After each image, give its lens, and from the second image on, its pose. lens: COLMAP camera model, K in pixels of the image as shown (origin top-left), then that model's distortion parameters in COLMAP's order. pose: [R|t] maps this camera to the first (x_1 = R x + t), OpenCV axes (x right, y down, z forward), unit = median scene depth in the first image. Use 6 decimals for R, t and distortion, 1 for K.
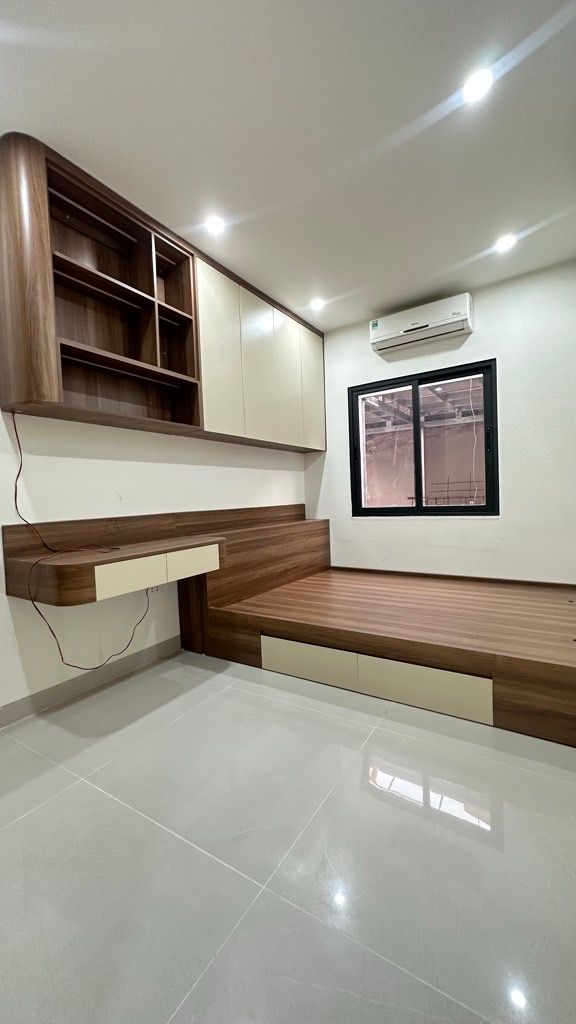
lens RADIAL K [[407.5, 0, 282.4], [0, 407.5, 510.6], [0, 0, 1]] dist [-0.012627, 0.001774]
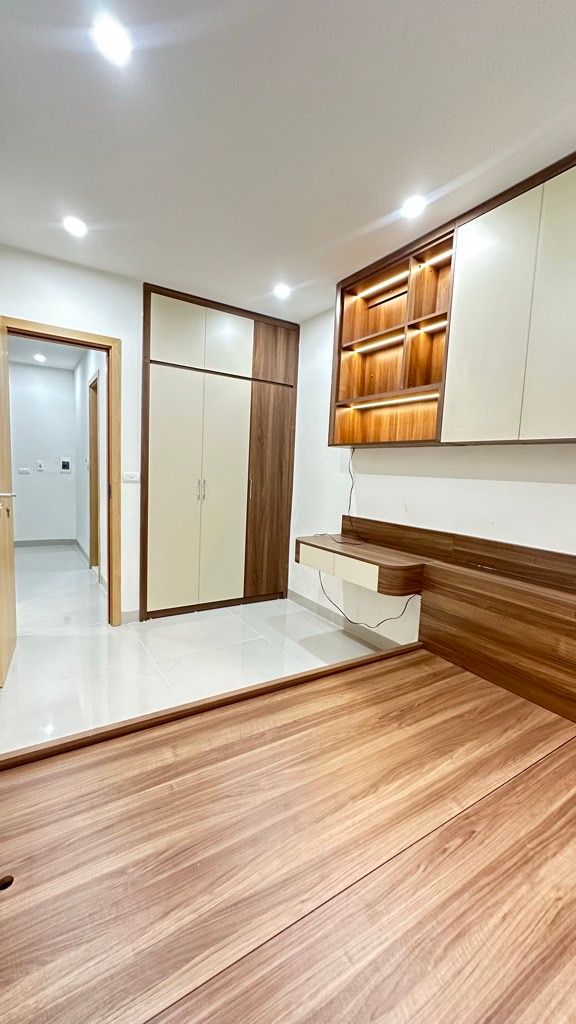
lens RADIAL K [[407.5, 0, 289.5], [0, 407.5, 509.9], [0, 0, 1]] dist [-0.012627, 0.001774]
pose [[-0.410986, 0.109424, -0.905051, 0.741364], [-0.057704, 0.987657, 0.145615, -0.168373], [0.909814, 0.112071, -0.399599, 1.104164]]
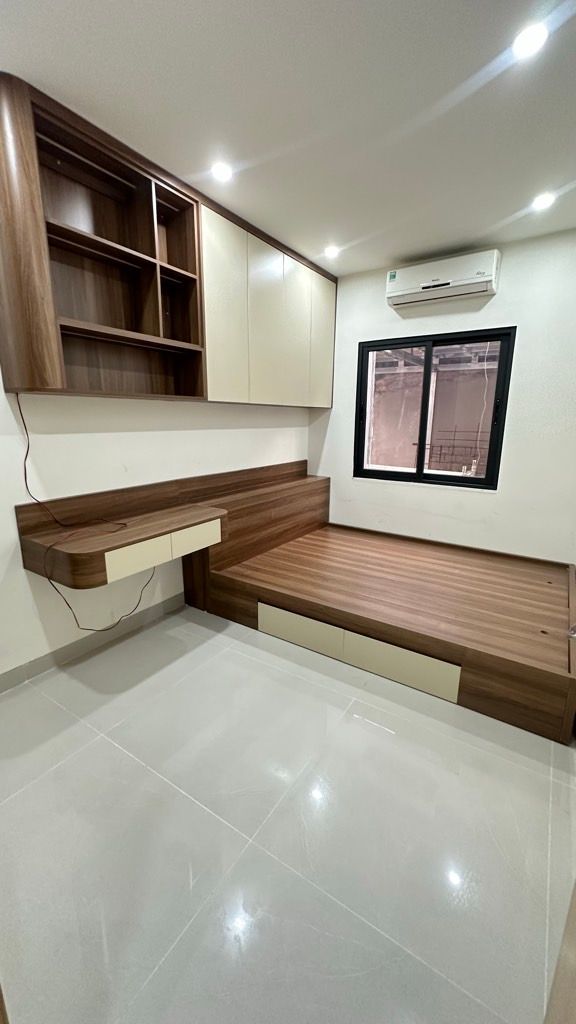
lens RADIAL K [[407.5, 0, 282.3], [0, 407.5, 511.2], [0, 0, 1]] dist [-0.012627, 0.001774]
pose [[0.998967, 0.045324, -0.003388, 0.004077], [-0.043859, 0.980861, 0.189705, -0.132525], [0.011921, -0.189361, 0.981835, -0.020140]]
